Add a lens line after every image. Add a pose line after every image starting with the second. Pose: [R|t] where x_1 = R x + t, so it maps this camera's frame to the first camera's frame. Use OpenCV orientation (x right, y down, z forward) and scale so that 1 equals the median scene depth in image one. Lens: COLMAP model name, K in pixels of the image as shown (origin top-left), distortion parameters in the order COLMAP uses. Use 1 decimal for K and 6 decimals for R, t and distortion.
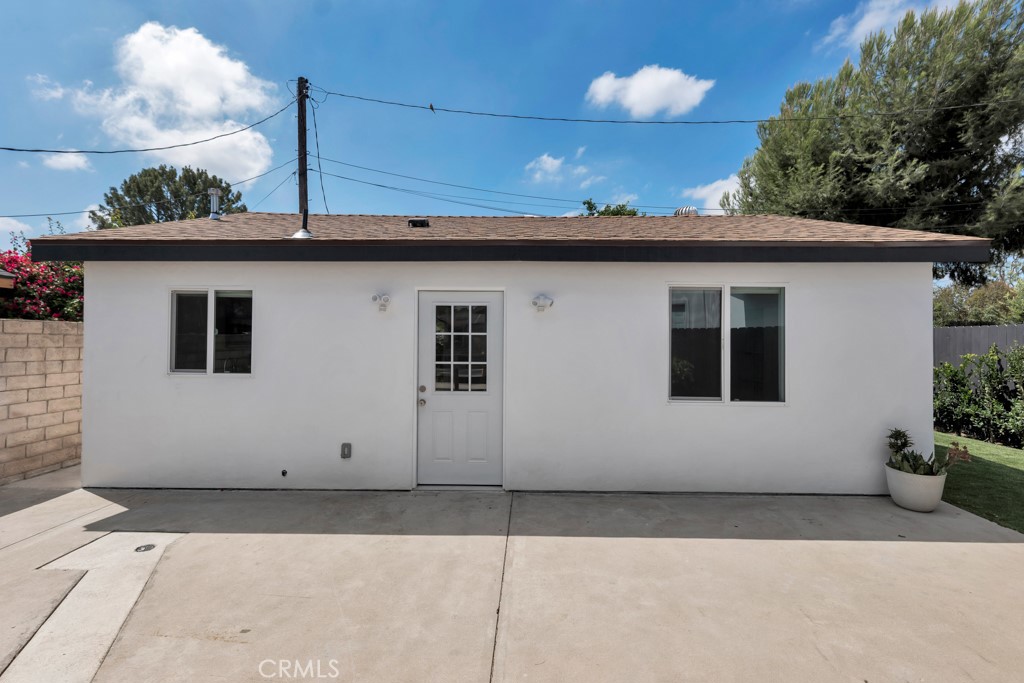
lens RADIAL K [[470.6, 0, 517.3], [0, 470.6, 336.4], [0, 0, 1]] dist [0.002486, 0.000414]
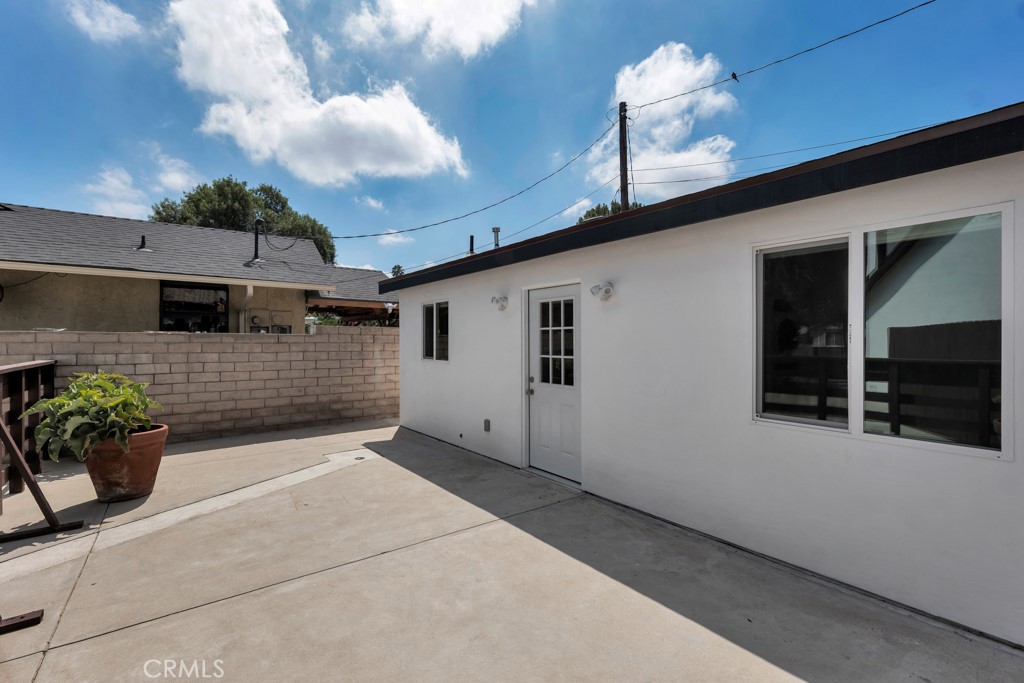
lens RADIAL K [[470.6, 0, 516.7], [0, 470.6, 344.0], [0, 0, 1]] dist [0.002486, 0.000414]
pose [[0.601870, -0.000883, -0.798594, 0.691736], [0.007974, 0.999956, 0.004904, 0.024035], [0.798555, -0.009320, 0.601850, 0.330254]]
